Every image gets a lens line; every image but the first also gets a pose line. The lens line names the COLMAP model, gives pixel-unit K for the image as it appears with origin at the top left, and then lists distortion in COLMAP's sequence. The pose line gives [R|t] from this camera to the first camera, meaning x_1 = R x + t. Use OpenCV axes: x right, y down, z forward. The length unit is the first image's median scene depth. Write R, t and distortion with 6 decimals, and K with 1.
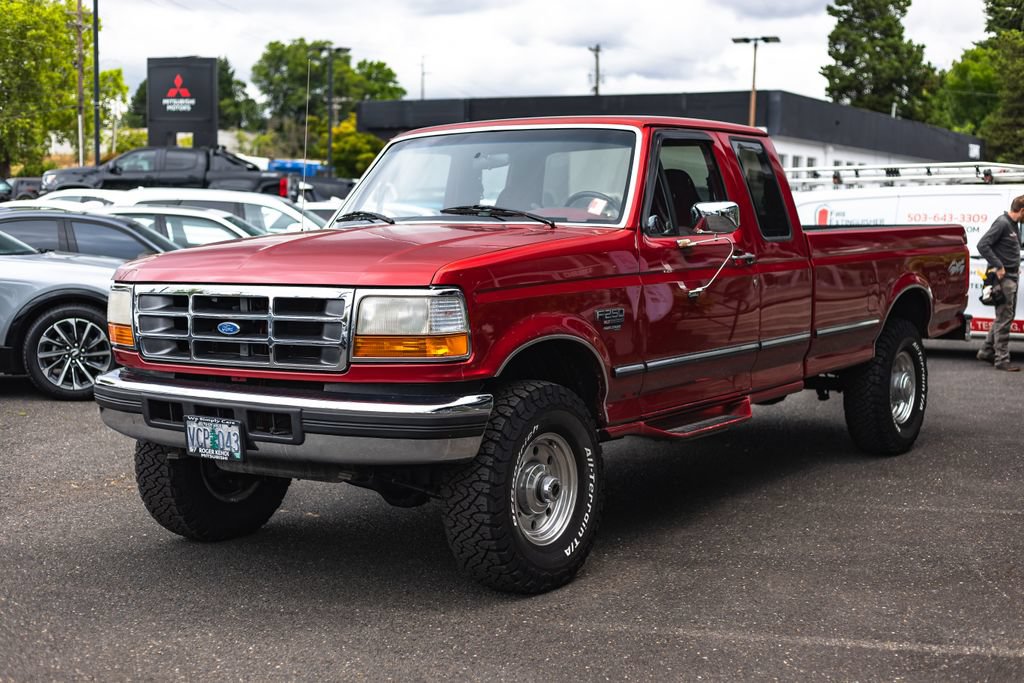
lens RADIAL K [[1488.4, 0, 513.3], [0, 1488.4, 335.6], [0, 0, 1]] dist [0.024136, -0.036122]
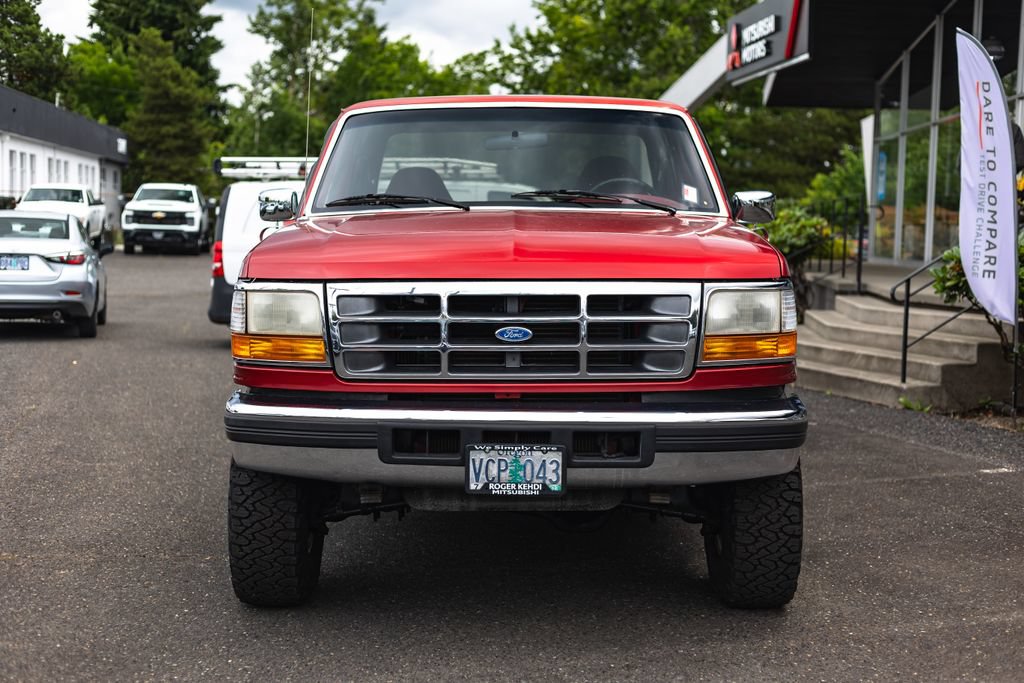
lens RADIAL K [[1488.4, 0, 513.3], [0, 1488.4, 335.6], [0, 0, 1]] dist [0.024136, -0.036122]
pose [[0.813003, -0.034837, 0.581216, -0.654639], [0.032792, 0.999364, 0.014031, -0.015372], [-0.581335, 0.007652, 0.813628, 0.328548]]
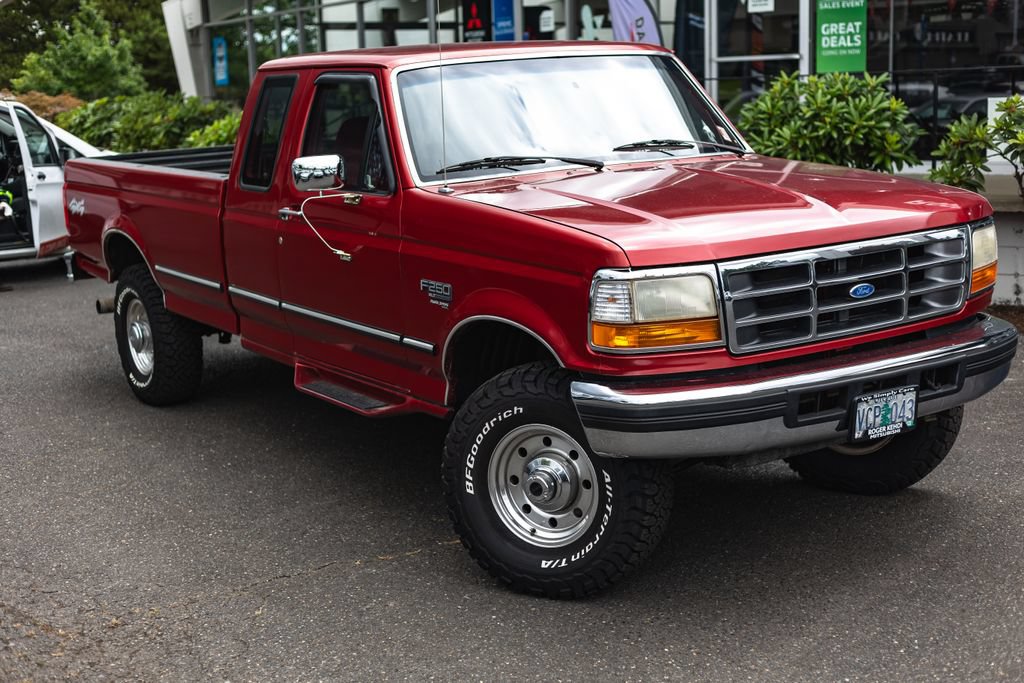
lens RADIAL K [[1488.4, 0, 513.3], [0, 1488.4, 335.6], [0, 0, 1]] dist [0.024136, -0.036122]
pose [[0.352137, -0.177374, 0.918988, -1.061970], [0.113608, 0.982719, 0.146142, -0.129084], [-0.929028, 0.052942, 0.366202, 0.854074]]
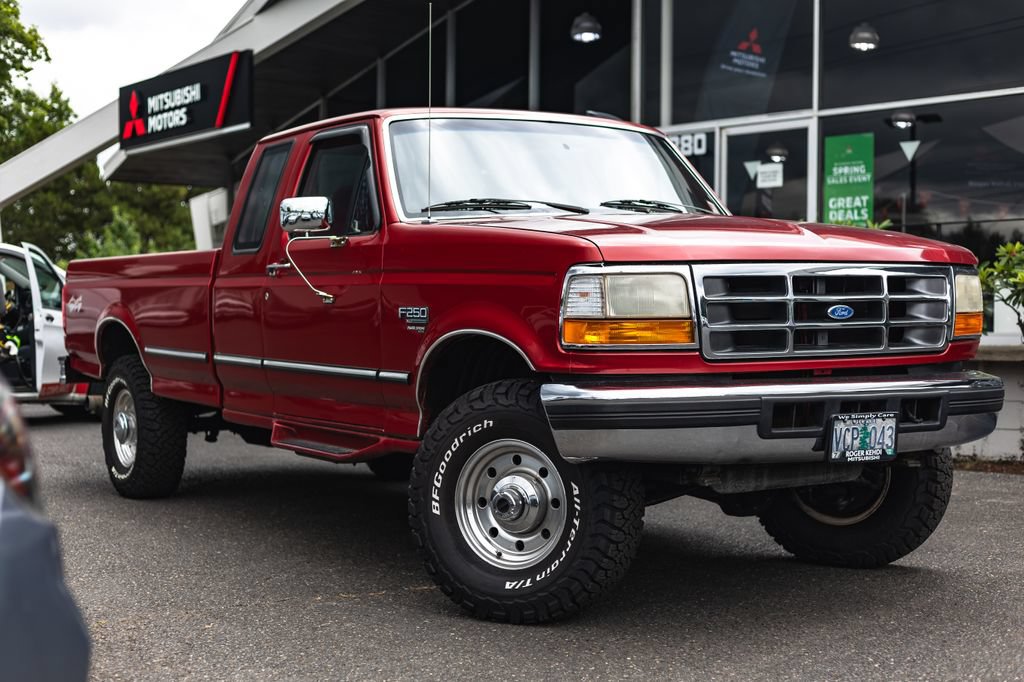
lens RADIAL K [[1500.0, 0, 512.0], [0, 1500.0, 341.0], [0, 0, 1]] dist [0.027124, -0.053511]
pose [[0.369234, -0.011706, 0.929263, -1.060274], [0.074382, 0.997085, -0.016995, 0.012390], [-0.926355, 0.075396, 0.369028, 0.839443]]
